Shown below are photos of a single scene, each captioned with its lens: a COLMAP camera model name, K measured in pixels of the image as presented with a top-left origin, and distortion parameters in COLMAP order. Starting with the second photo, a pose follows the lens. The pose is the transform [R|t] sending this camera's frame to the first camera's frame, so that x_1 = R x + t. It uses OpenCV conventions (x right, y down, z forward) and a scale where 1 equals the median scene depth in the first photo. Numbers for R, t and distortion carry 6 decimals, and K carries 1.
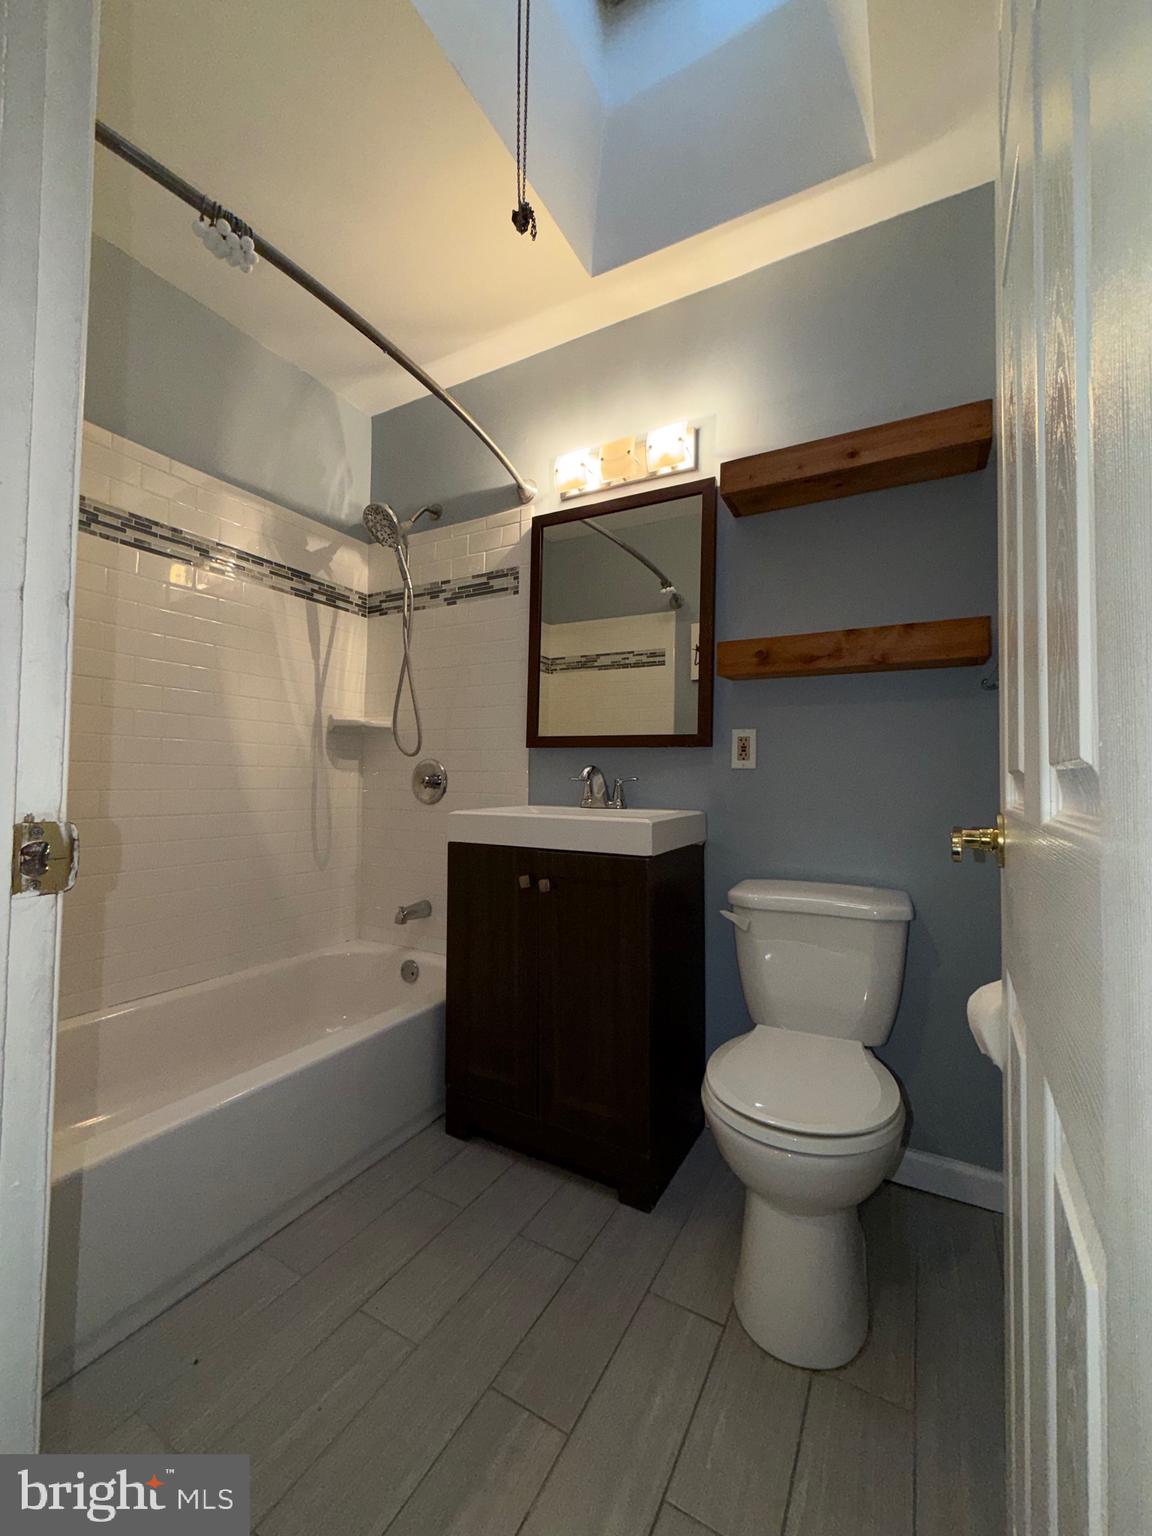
lens RADIAL K [[613.1, 0, 574.7], [0, 613.1, 763.9], [0, 0, 1]] dist [-0.000603, -0.000223]
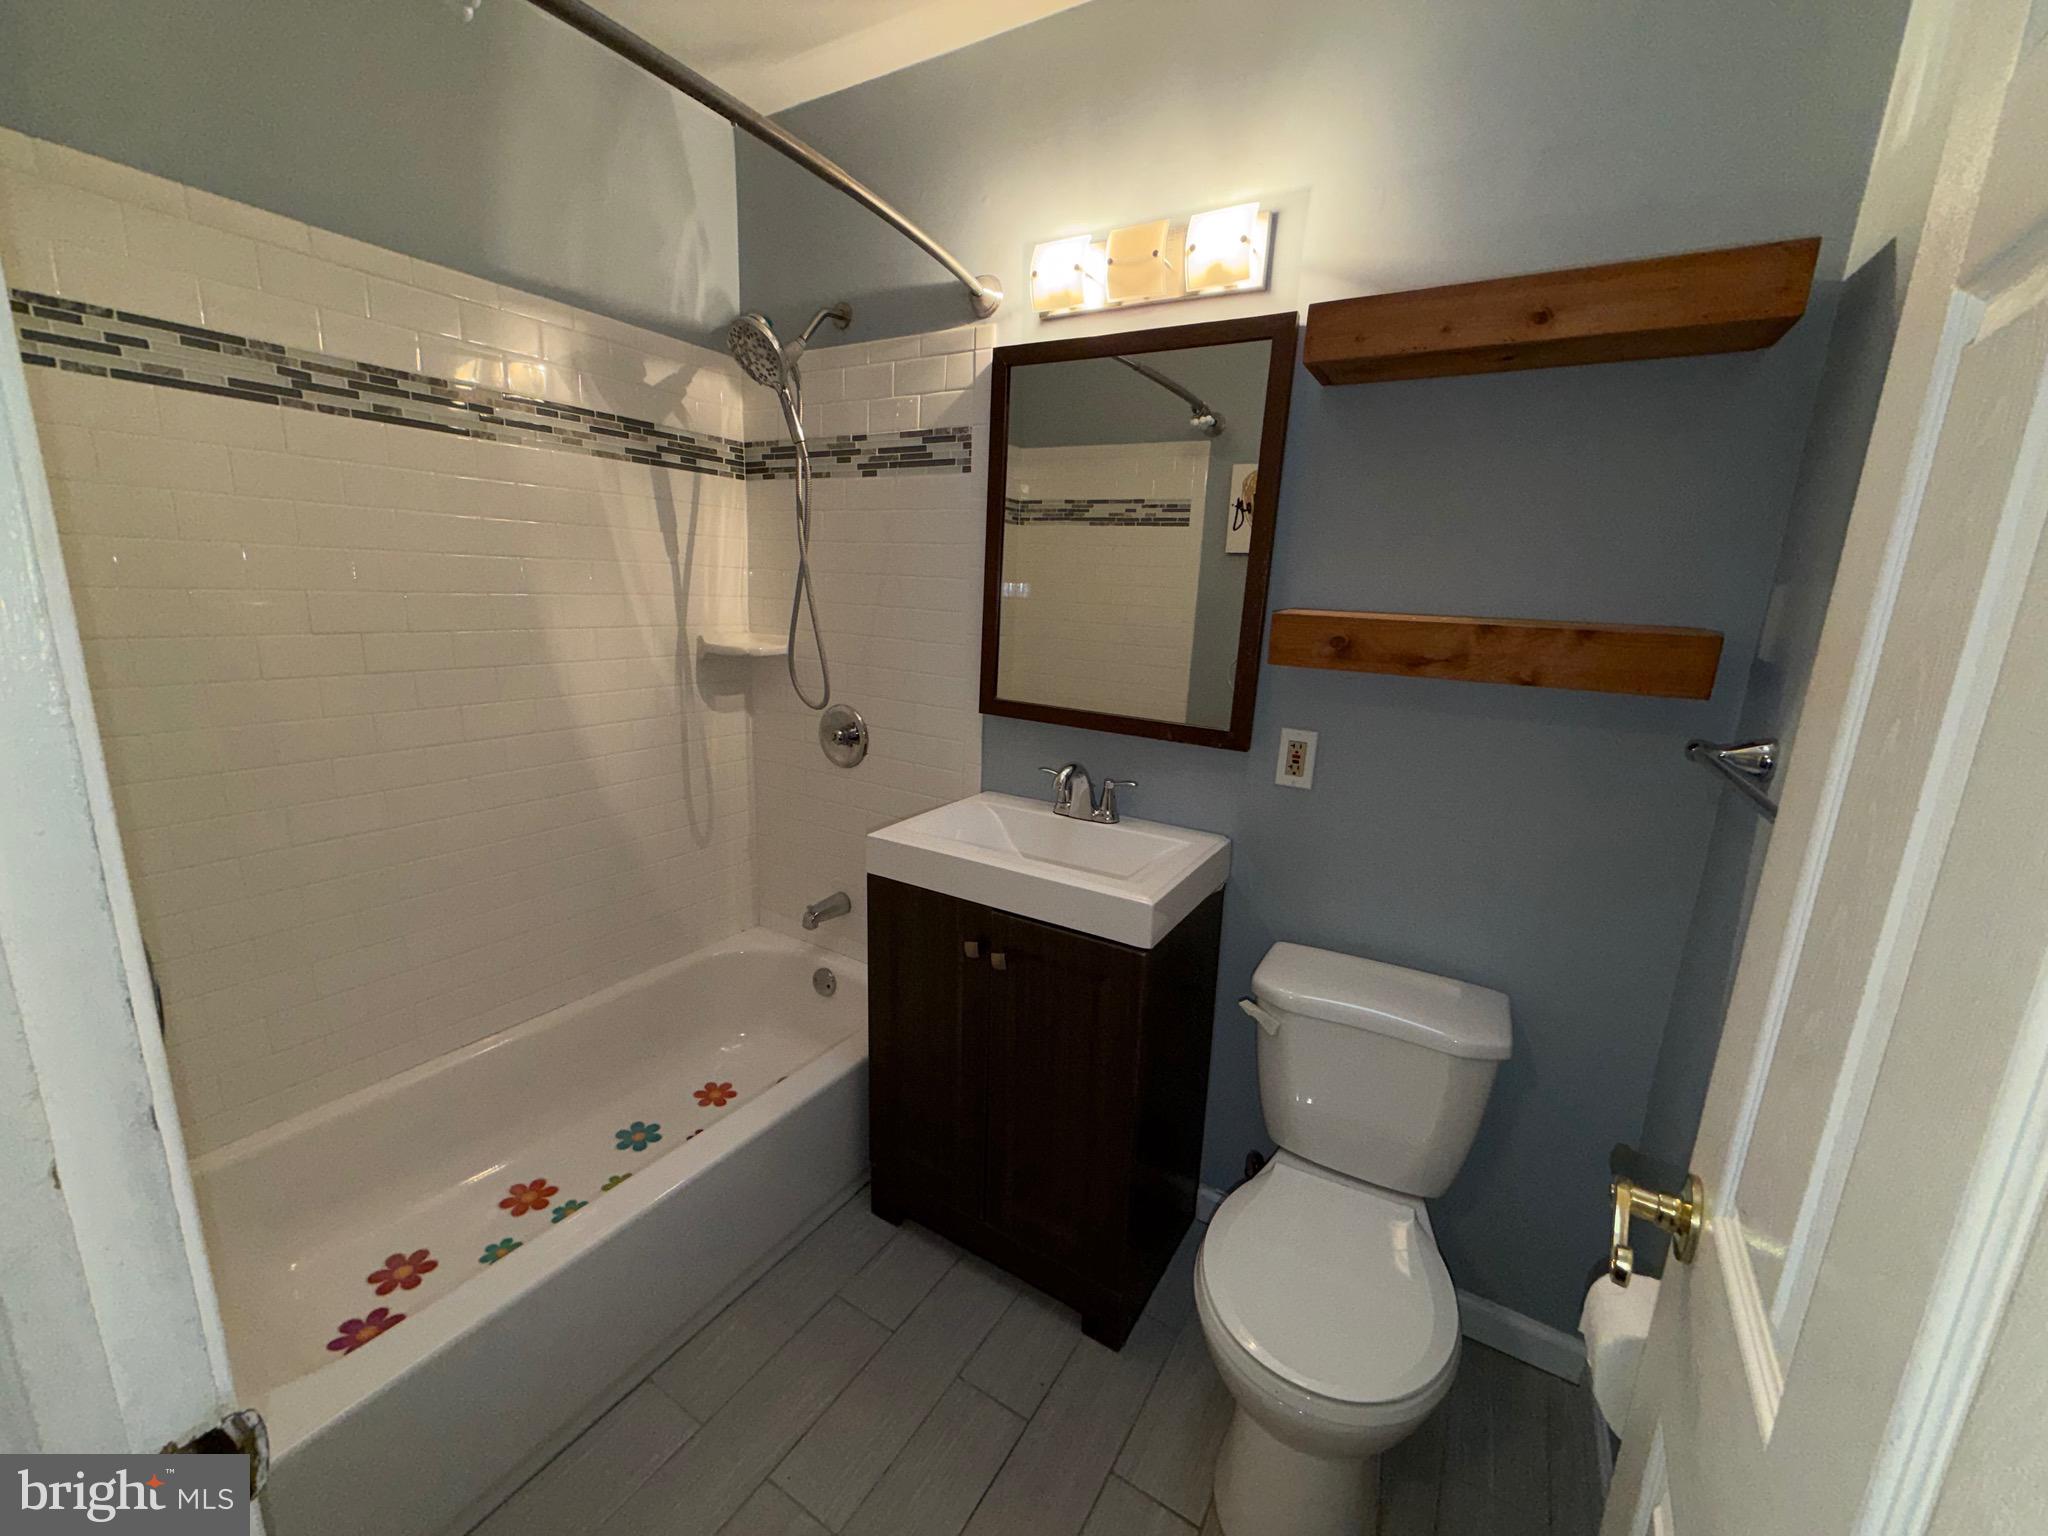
lens RADIAL K [[817.5, 0, 1018.5], [0, 817.5, 769.9], [0, 0, 1]] dist [-0.000603, -0.000223]
pose [[0.998817, 0.034437, -0.034346, -0.000404], [-0.024990, 0.969191, 0.245041, -0.185282], [0.041726, -0.243893, 0.968904, 0.086503]]
